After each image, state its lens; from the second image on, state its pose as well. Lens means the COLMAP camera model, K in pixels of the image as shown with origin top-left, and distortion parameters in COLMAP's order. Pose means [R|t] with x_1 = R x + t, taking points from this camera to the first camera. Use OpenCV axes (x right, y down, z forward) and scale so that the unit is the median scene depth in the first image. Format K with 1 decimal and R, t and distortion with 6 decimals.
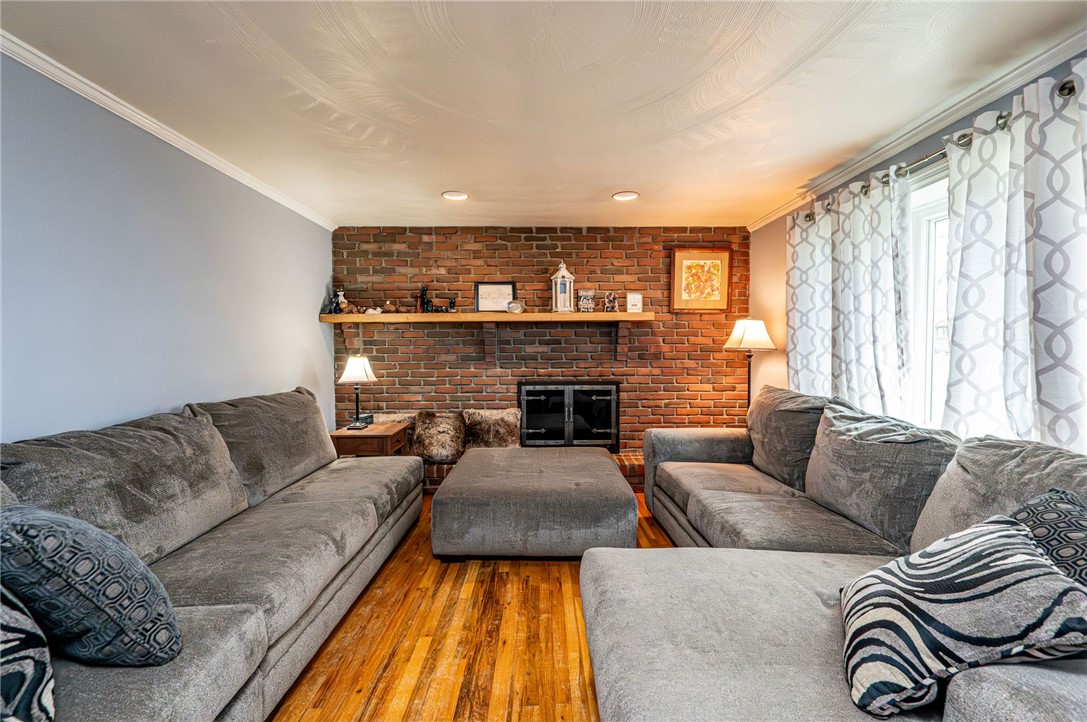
lens RADIAL K [[428.4, 0, 543.5], [0, 428.4, 361.0], [0, 0, 1]] dist [0.000253, -0.000084]
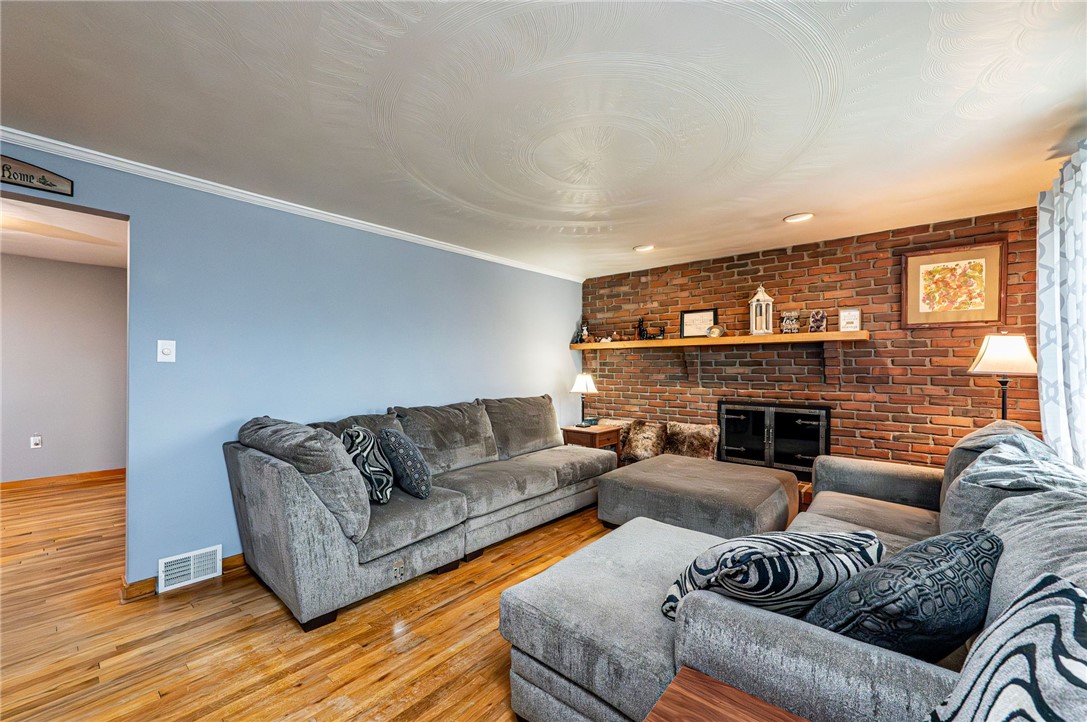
lens RADIAL K [[431.4, 0, 543.1], [0, 431.4, 367.7], [0, 0, 1]] dist [-0.000807, -0.000064]
pose [[0.744962, 0.006301, -0.667077, 0.345649], [-0.025283, 0.999504, -0.018794, -0.002589], [0.666628, 0.030867, 0.744751, -0.107743]]
